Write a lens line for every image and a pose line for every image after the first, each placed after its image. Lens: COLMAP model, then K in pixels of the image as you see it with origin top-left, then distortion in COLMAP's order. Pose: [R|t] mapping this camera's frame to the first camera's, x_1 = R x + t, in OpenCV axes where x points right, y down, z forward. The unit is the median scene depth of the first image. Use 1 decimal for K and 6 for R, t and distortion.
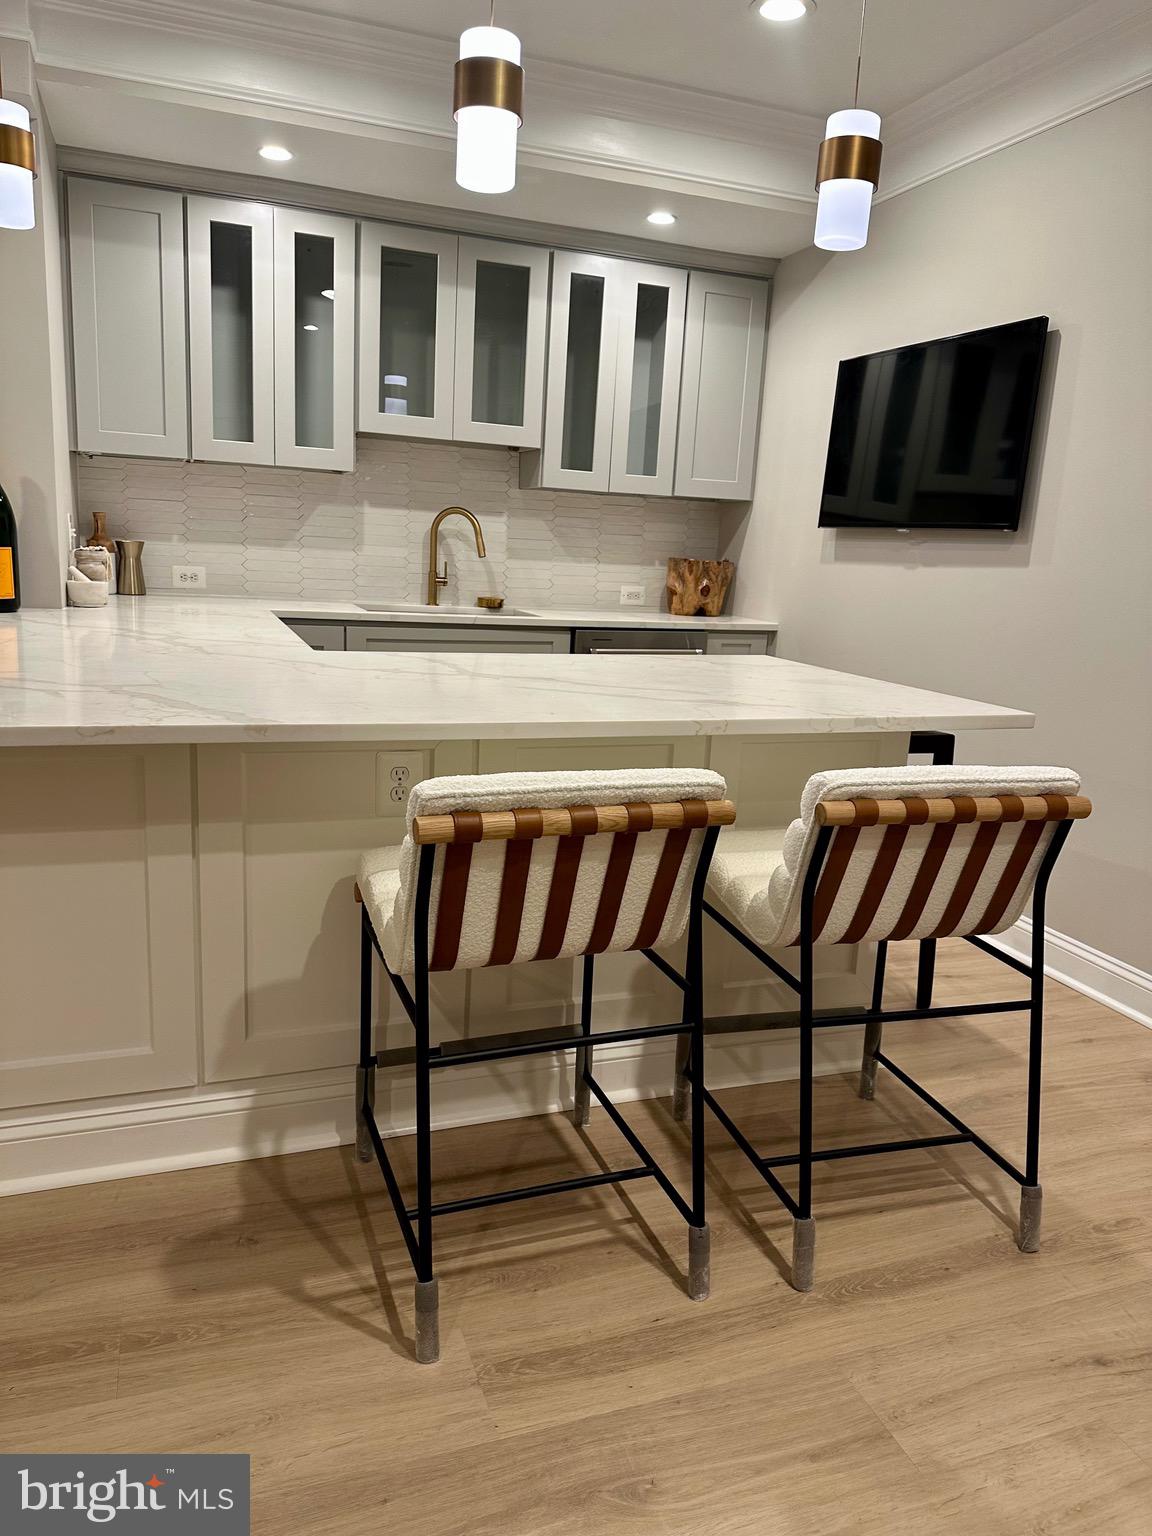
lens RADIAL K [[1083.9, 0, 598.5], [0, 1083.9, 767.1], [0, 0, 1]] dist [0.000599, -0.000767]
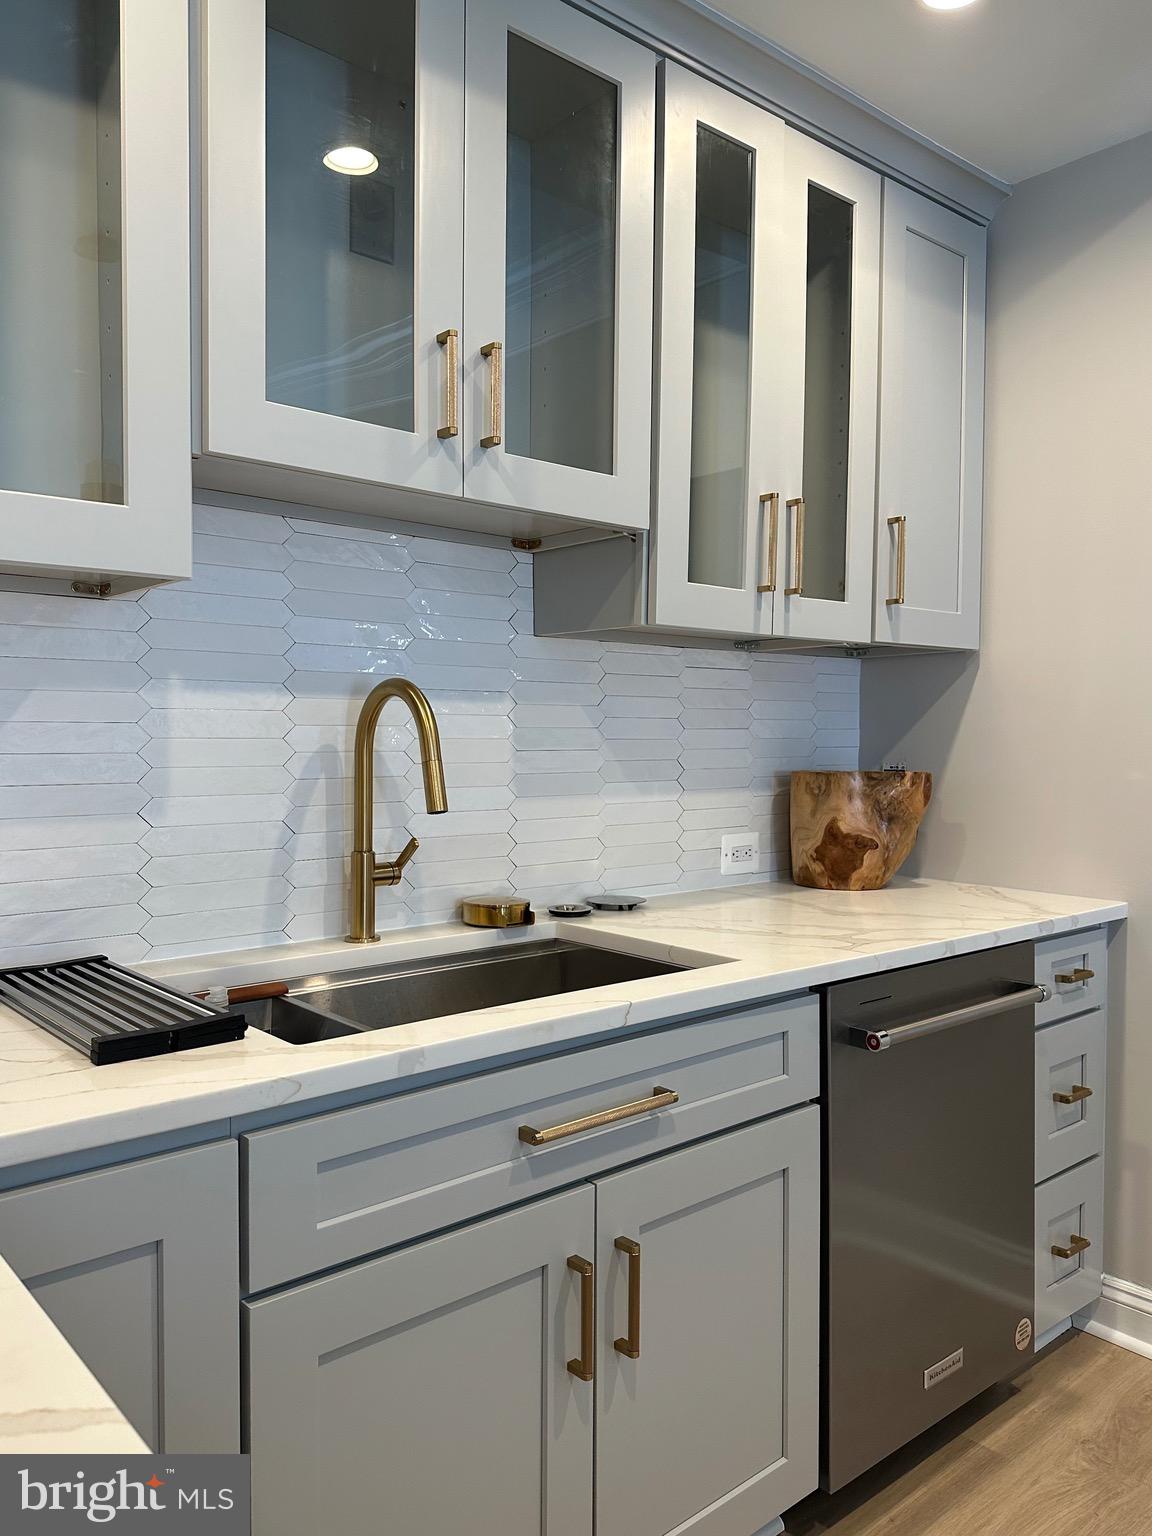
lens RADIAL K [[1113.6, 0, 573.6], [0, 1113.6, 756.3], [0, 0, 1]] dist [0.052079, -0.061951]
pose [[0.946433, -0.054364, 0.318290, -0.219915], [0.105022, 0.983956, -0.144223, -0.160320], [-0.305343, 0.169925, 0.936958, 0.653865]]
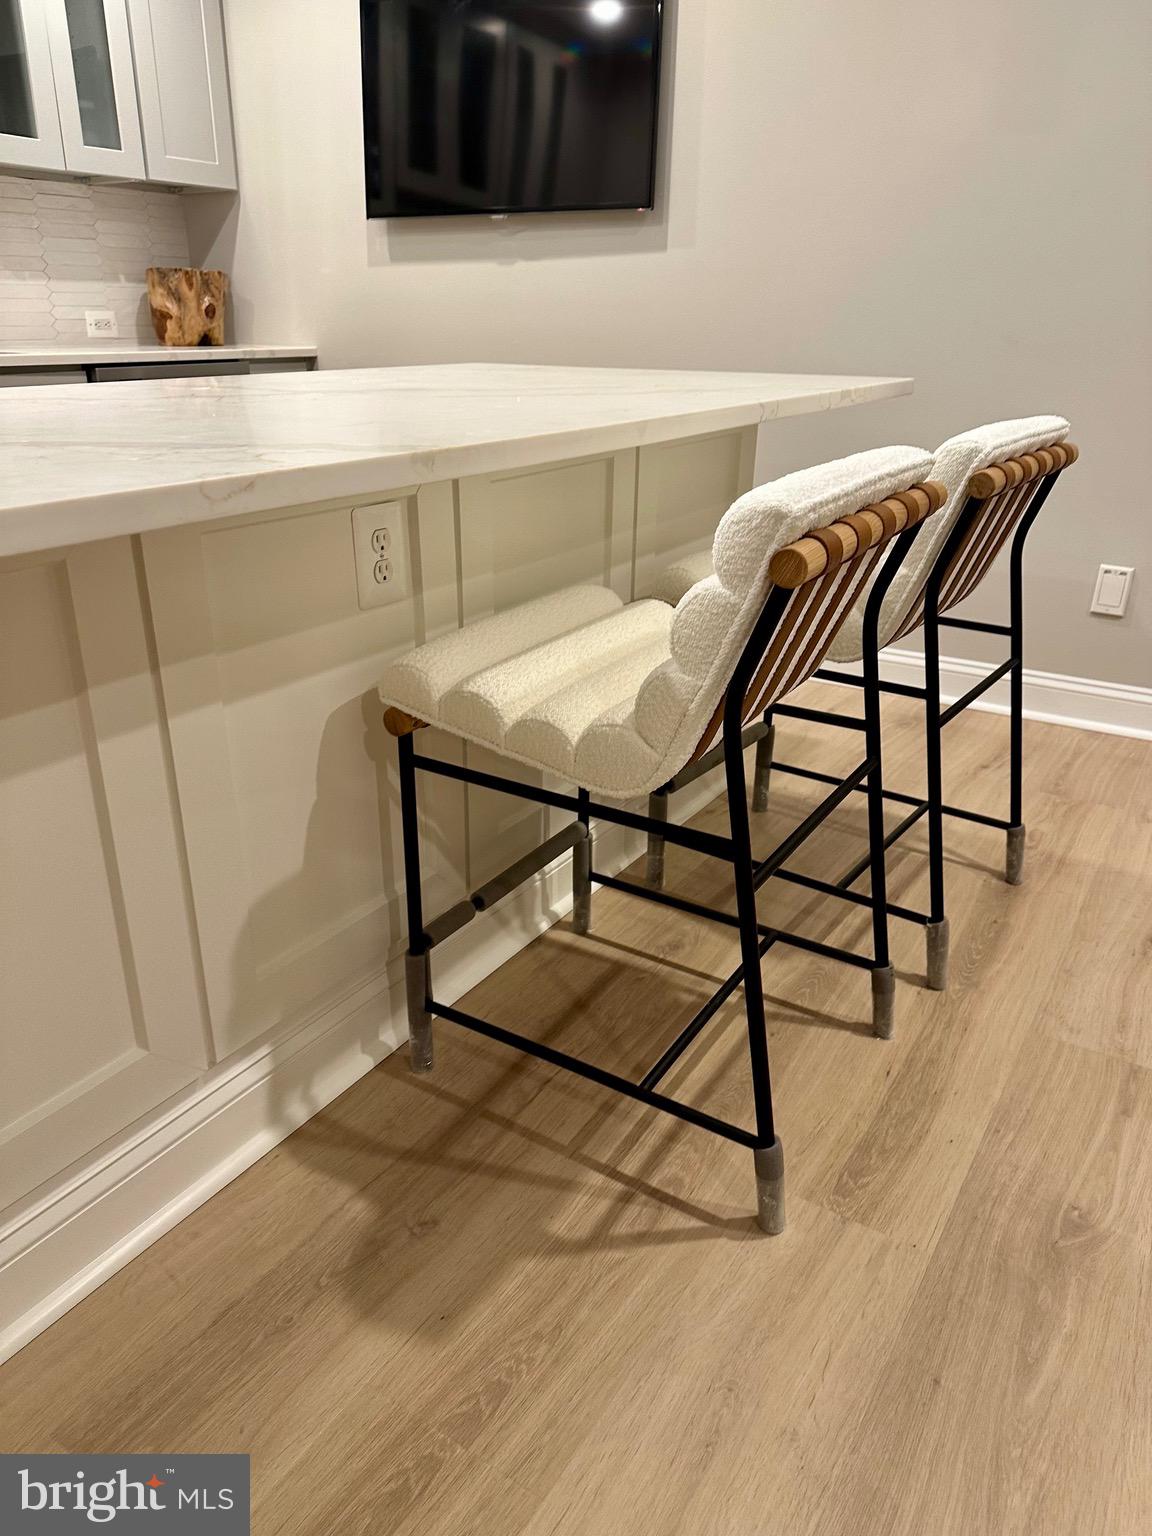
lens RADIAL K [[1074.7, 0, 576.0], [0, 1074.7, 768.0], [0, 0, 1]] dist [0.003882, 0.000031]
pose [[0.800288, -0.271018, 0.534872, -0.224950], [0.149218, 0.953978, 0.260114, -0.007095], [-0.580752, -0.128354, 0.803898, 0.173250]]
